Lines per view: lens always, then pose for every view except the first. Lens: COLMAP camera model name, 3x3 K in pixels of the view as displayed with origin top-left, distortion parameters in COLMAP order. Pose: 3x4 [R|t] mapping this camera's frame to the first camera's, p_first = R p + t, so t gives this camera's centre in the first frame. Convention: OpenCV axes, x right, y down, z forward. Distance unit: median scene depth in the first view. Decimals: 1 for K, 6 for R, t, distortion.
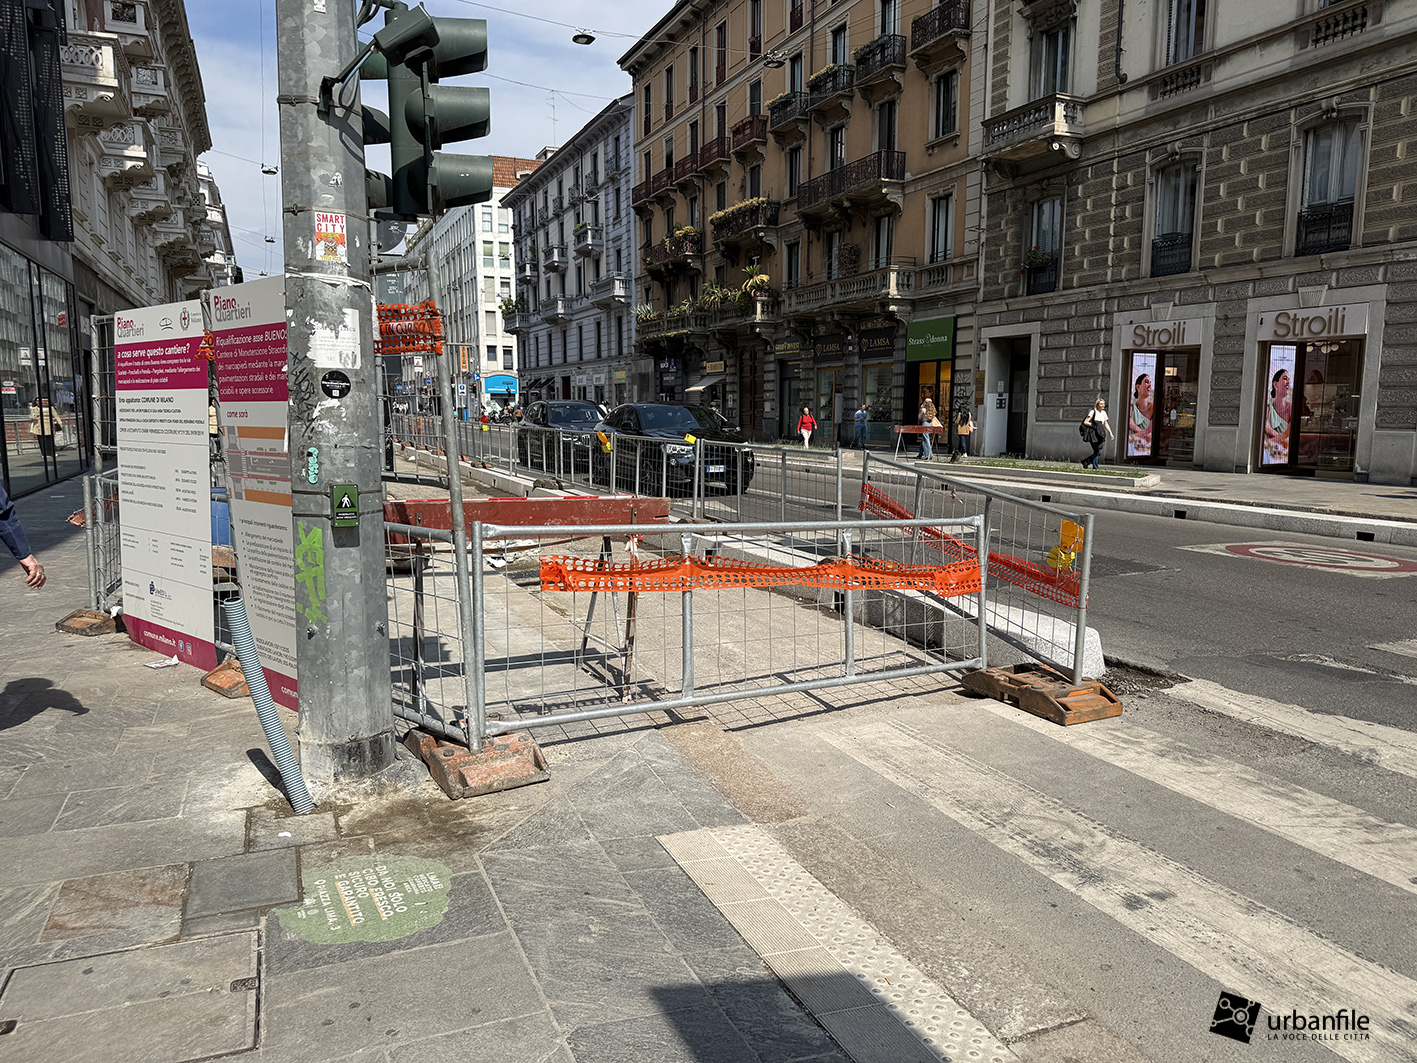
lens RADIAL K [[987.9, 0, 706.0], [0, 987.9, 595.2], [0, 0, 1]] dist [0.045251, -0.056726]
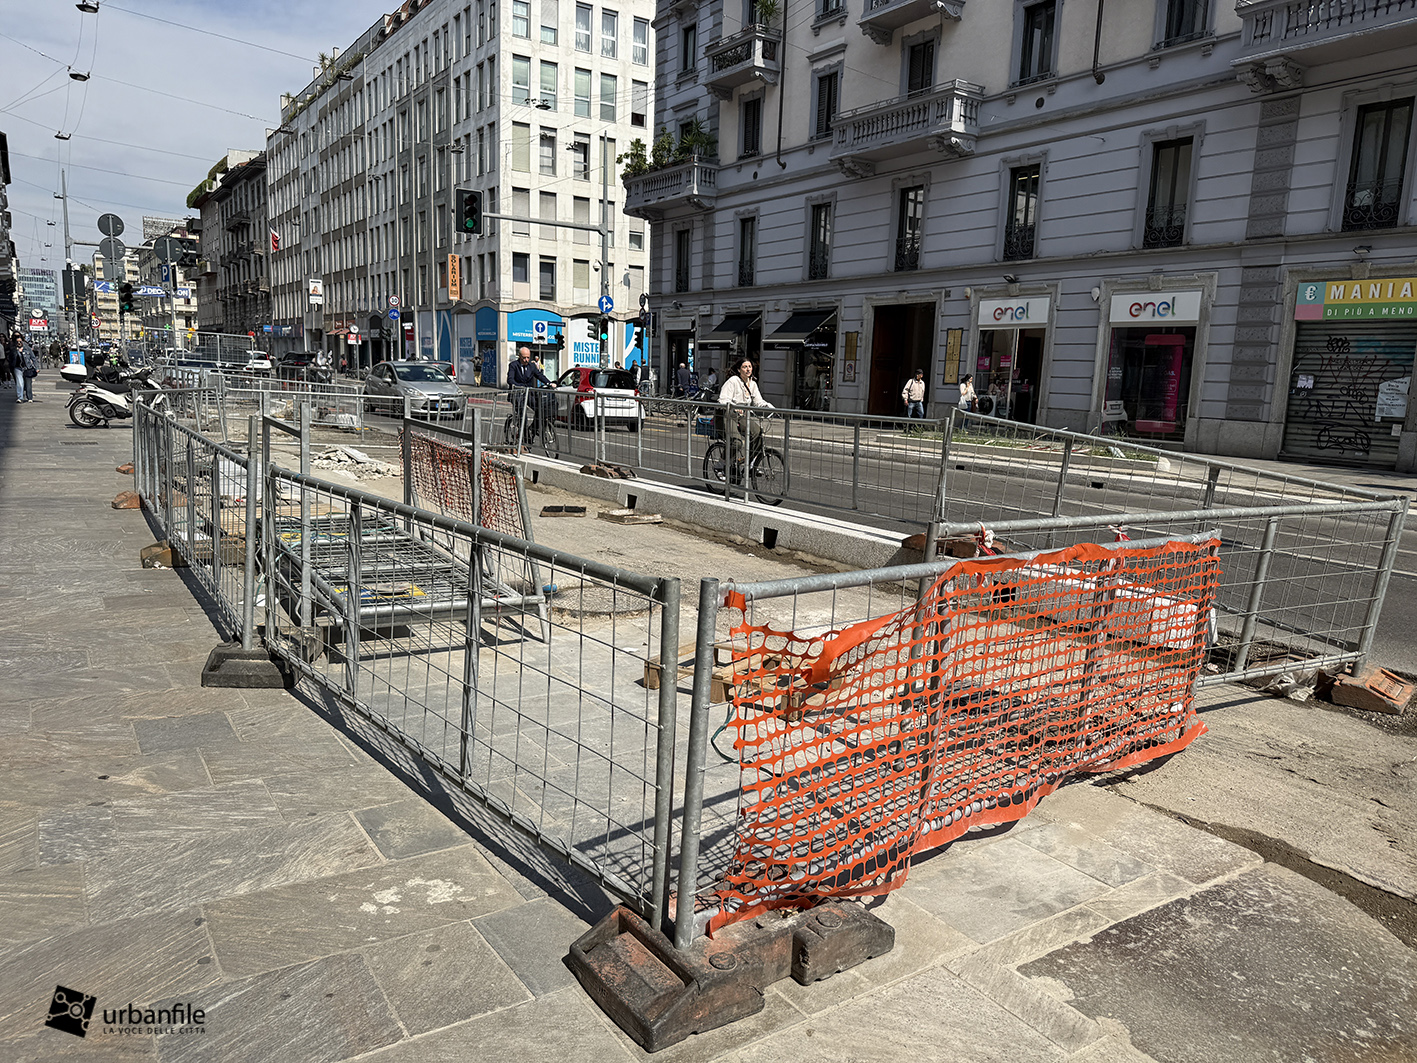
lens RADIAL K [[987.9, 0, 692.8], [0, 987.9, 558.7], [0, 0, 1]] dist [0.045251, -0.056726]
pose [[0.984911, 0.012704, 0.172595, -0.340222], [-0.012195, 0.999918, -0.004005, -0.133110], [-0.172631, 0.001840, 0.984985, 0.715256]]
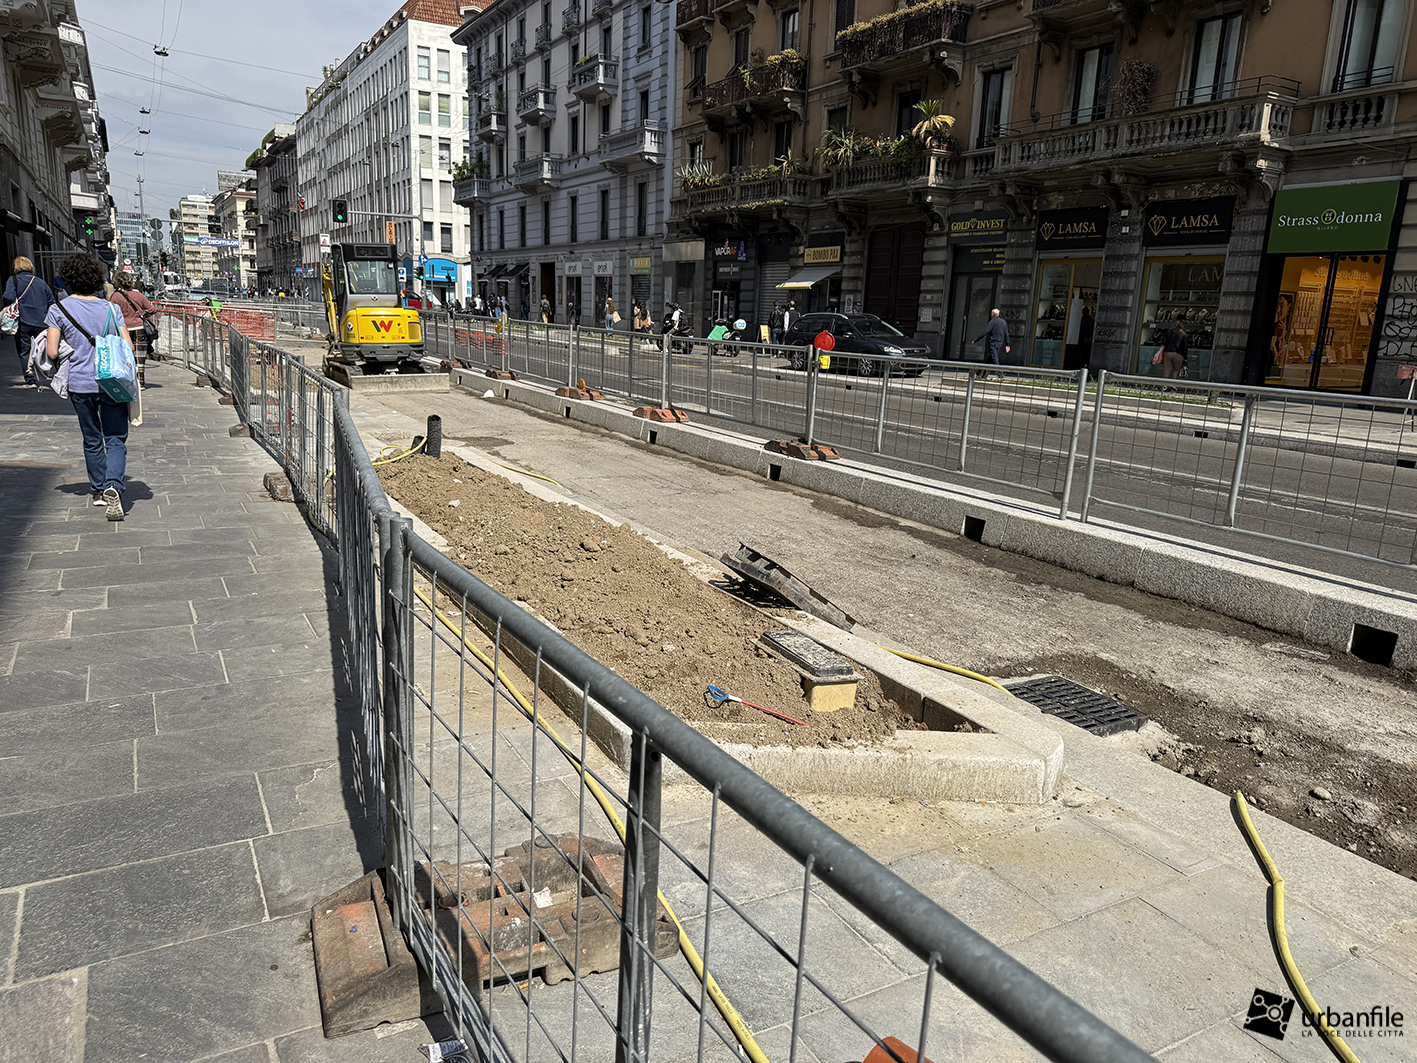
lens RADIAL K [[987.9, 0, 692.6], [0, 987.9, 550.3], [0, 0, 1]] dist [0.045251, -0.056726]
pose [[0.995066, 0.016899, 0.097769, -0.115371], [-0.022026, 0.998425, 0.051600, -0.041696], [-0.096743, -0.053499, 0.993871, 0.226173]]
